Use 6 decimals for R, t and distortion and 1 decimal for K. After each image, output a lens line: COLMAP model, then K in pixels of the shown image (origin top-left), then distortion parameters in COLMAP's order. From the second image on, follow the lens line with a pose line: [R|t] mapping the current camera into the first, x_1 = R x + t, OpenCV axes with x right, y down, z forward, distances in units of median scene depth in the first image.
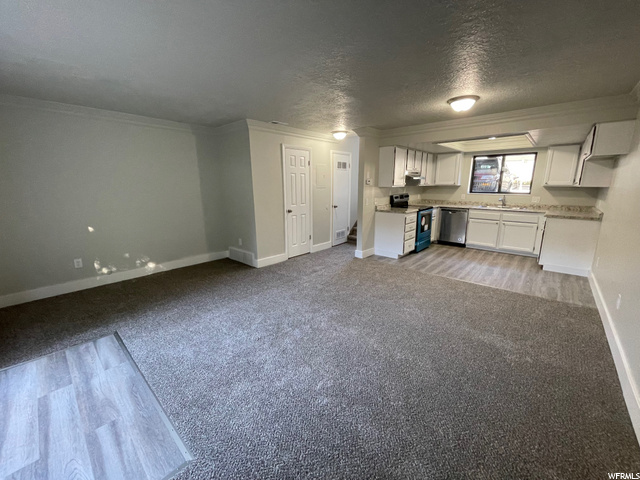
lens RADIAL K [[258.7, 0, 318.6], [0, 258.7, 236.9], [0, 0, 1]] dist [-0.002027, -0.000084]
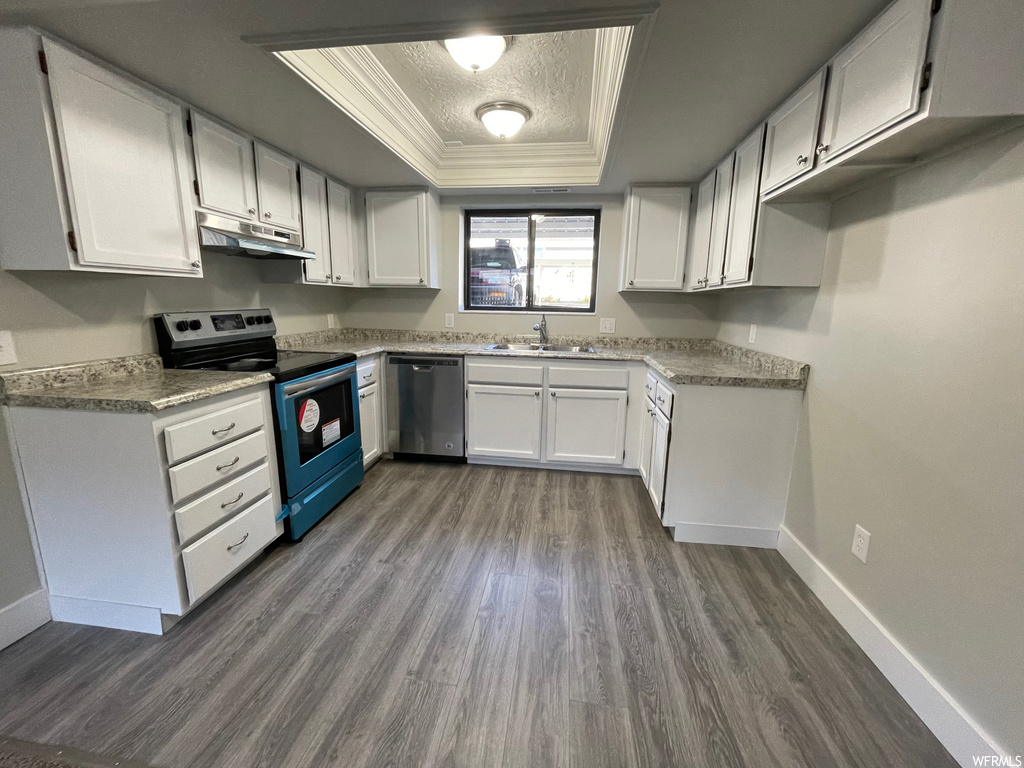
lens RADIAL K [[414.0, 0, 509.8], [0, 414.0, 379.0], [0, 0, 1]] dist [-0.002027, -0.000084]
pose [[0.828068, -0.088148, 0.553655, 0.344851], [0.096702, 0.995217, 0.013819, -0.083631], [-0.552225, 0.042097, 0.832631, 0.544380]]
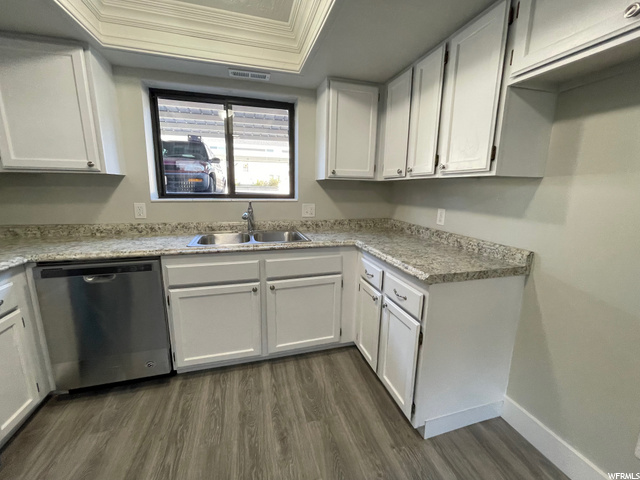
lens RADIAL K [[258.7, 0, 318.6], [0, 258.7, 236.9], [0, 0, 1]] dist [-0.002027, -0.000084]
pose [[0.531687, -0.153795, 0.832860, 0.465946], [0.158160, 0.984106, 0.080756, -0.131313], [-0.832042, 0.088789, 0.547560, 0.740246]]
